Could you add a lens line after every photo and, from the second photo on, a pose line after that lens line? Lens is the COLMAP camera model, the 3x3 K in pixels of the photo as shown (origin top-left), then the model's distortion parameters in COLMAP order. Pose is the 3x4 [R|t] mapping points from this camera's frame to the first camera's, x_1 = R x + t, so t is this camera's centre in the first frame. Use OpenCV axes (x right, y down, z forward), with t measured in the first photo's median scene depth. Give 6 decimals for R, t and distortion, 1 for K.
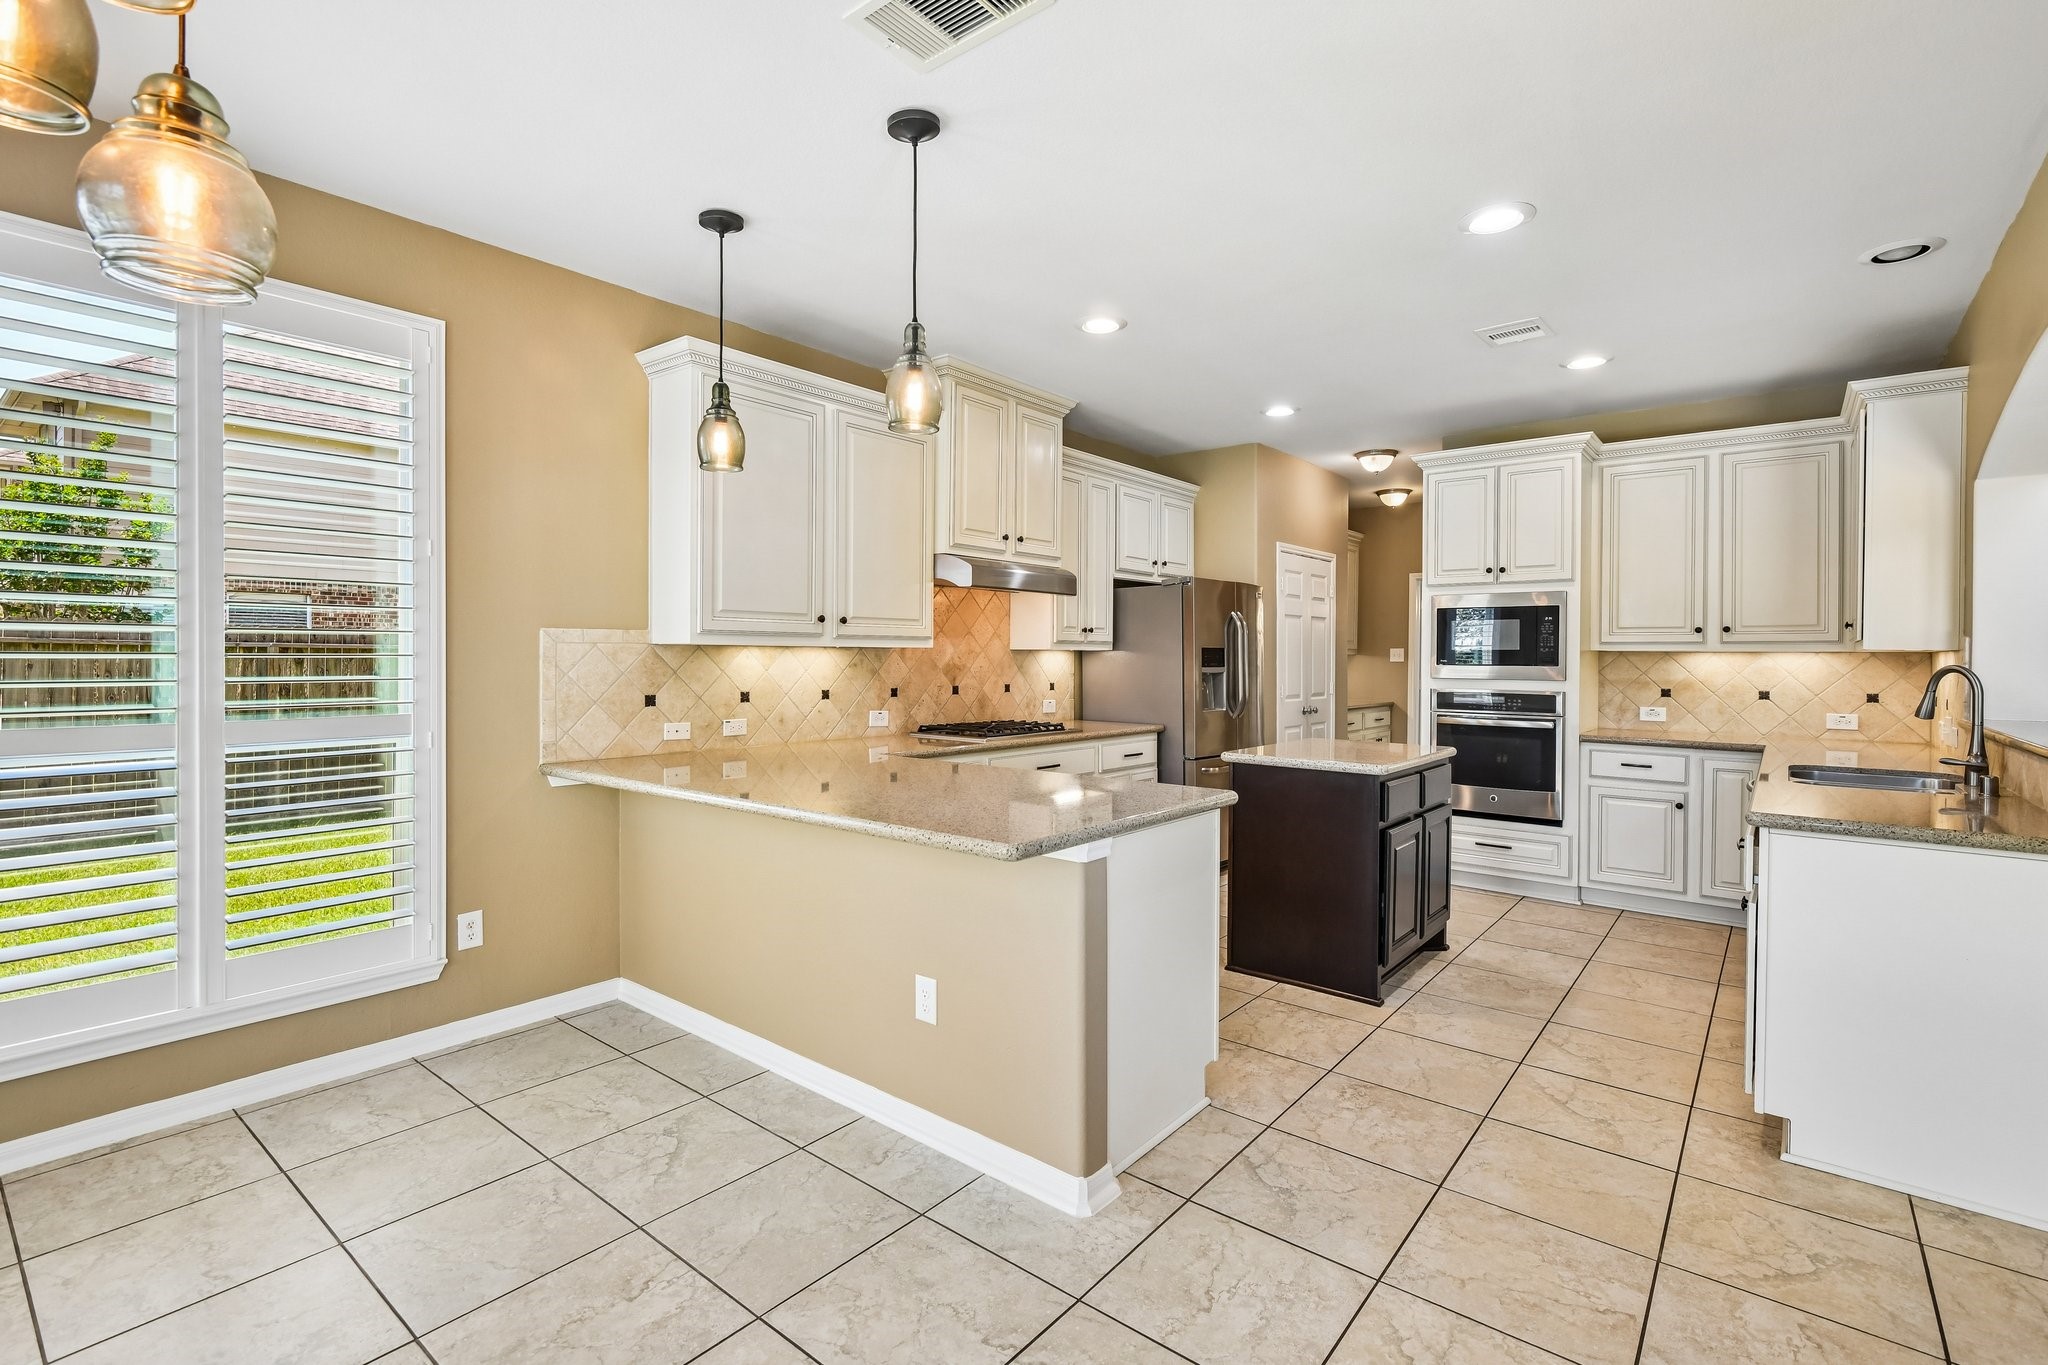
lens RADIAL K [[942.8, 0, 1023.3], [0, 942.8, 666.6], [0, 0, 1]] dist [-0.001708, -0.000646]
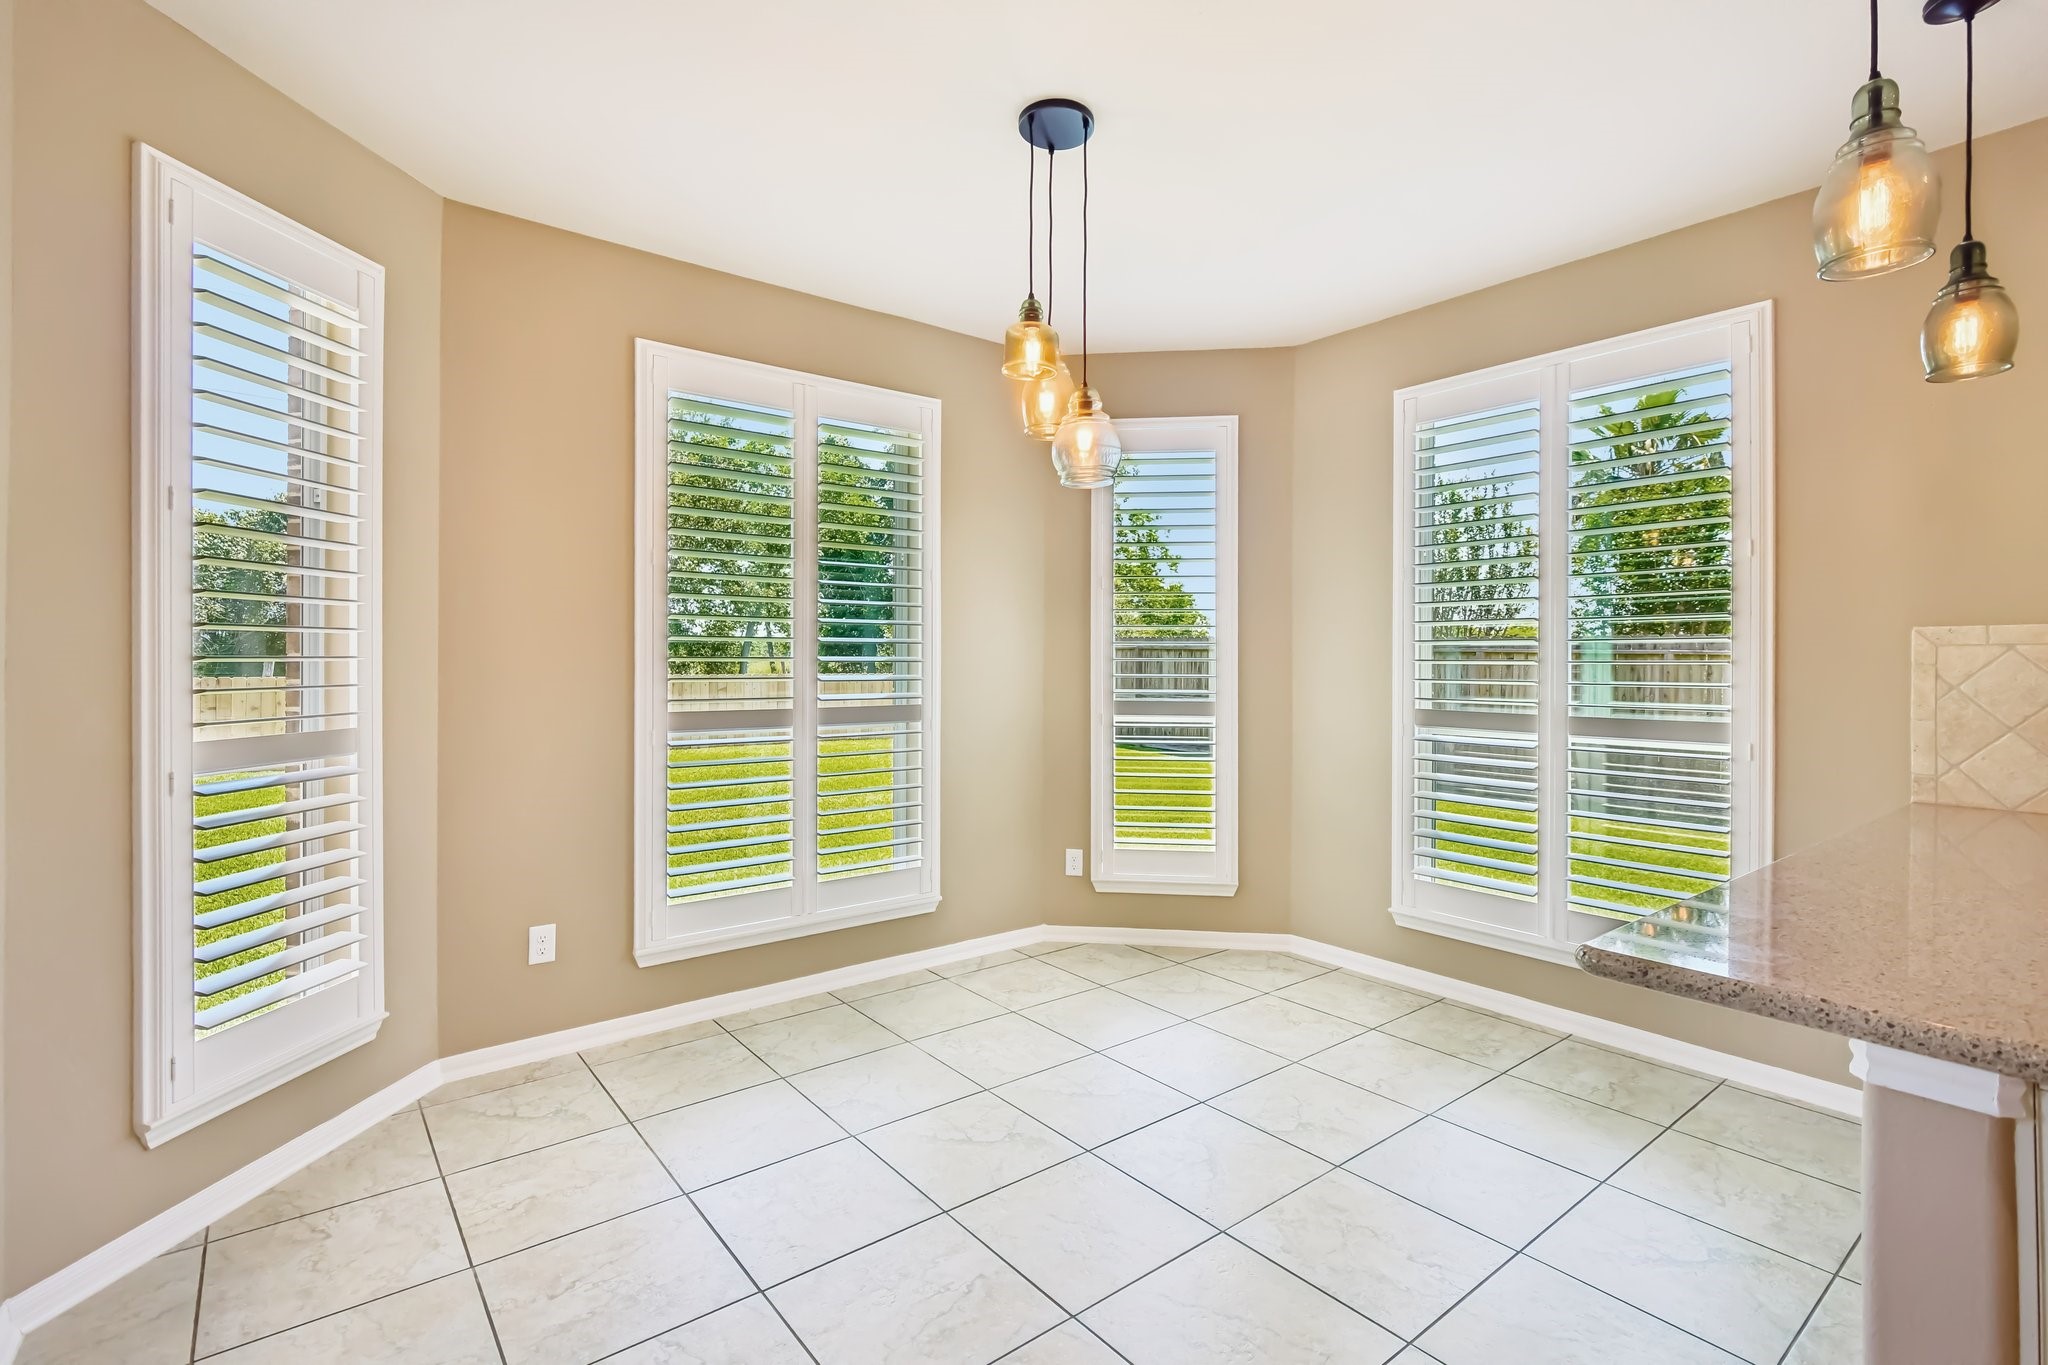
lens RADIAL K [[942.8, 0, 1023.3], [0, 942.8, 666.6], [0, 0, 1]] dist [-0.001708, -0.000646]
pose [[-0.214568, 0.002928, -0.976705, 0.453712], [-0.013485, 0.999891, 0.005960, -0.003676], [0.976616, 0.014449, -0.214505, 0.500570]]
